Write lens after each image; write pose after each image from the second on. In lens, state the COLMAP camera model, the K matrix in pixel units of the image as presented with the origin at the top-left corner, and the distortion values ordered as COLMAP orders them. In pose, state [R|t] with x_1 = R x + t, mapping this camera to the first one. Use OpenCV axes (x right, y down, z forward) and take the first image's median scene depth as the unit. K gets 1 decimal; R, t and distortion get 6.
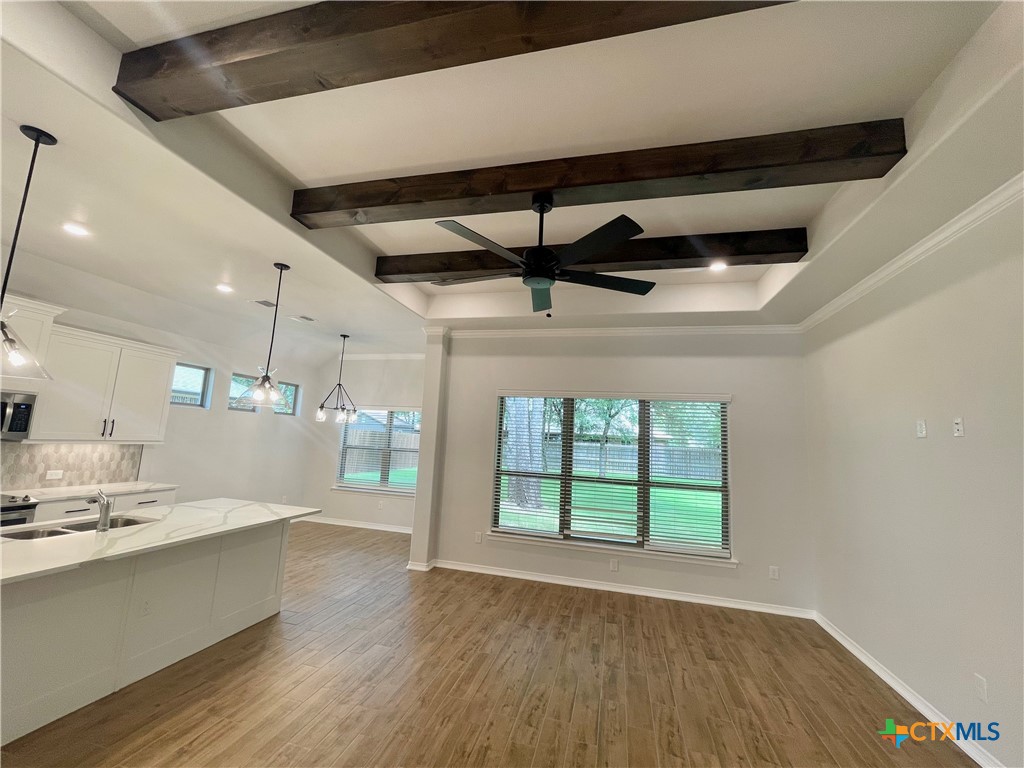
lens RADIAL K [[412.6, 0, 508.3], [0, 412.6, 386.0], [0, 0, 1]] dist [0.003268, -0.000640]
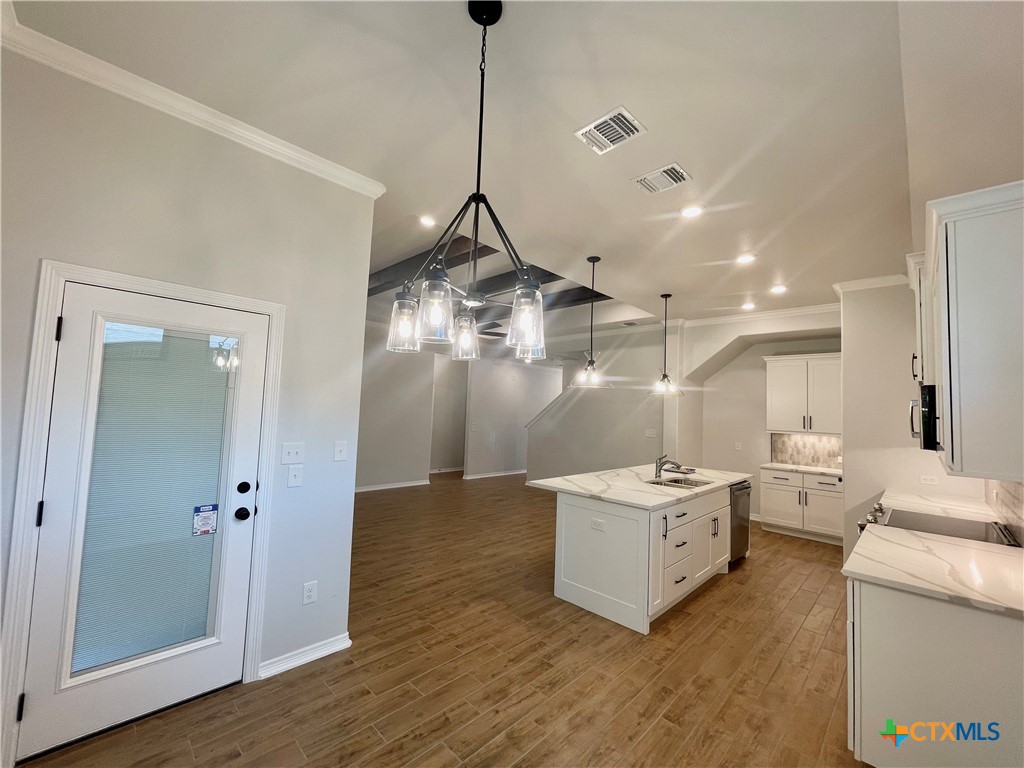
lens RADIAL K [[412.6, 0, 505.2], [0, 412.6, 383.7], [0, 0, 1]] dist [0.003268, -0.000640]
pose [[-0.854807, -0.053142, 0.516217, -0.964503], [-0.151768, 0.976852, -0.150751, 0.243261], [-0.496257, -0.207208, -0.843086, 2.047719]]
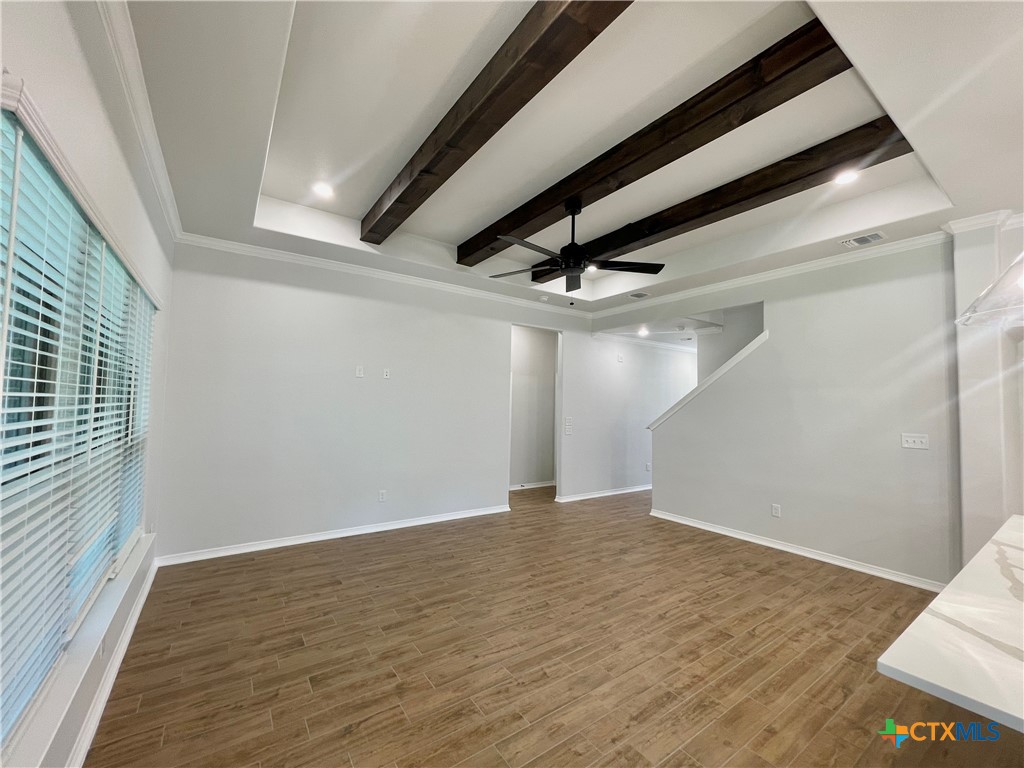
lens RADIAL K [[412.6, 0, 507.6], [0, 412.6, 386.2], [0, 0, 1]] dist [0.003268, -0.000640]
pose [[-0.751174, -0.039261, 0.658936, -0.470634], [-0.146055, 0.983374, -0.107908, 0.201095], [-0.643744, -0.177299, -0.744419, 1.481336]]
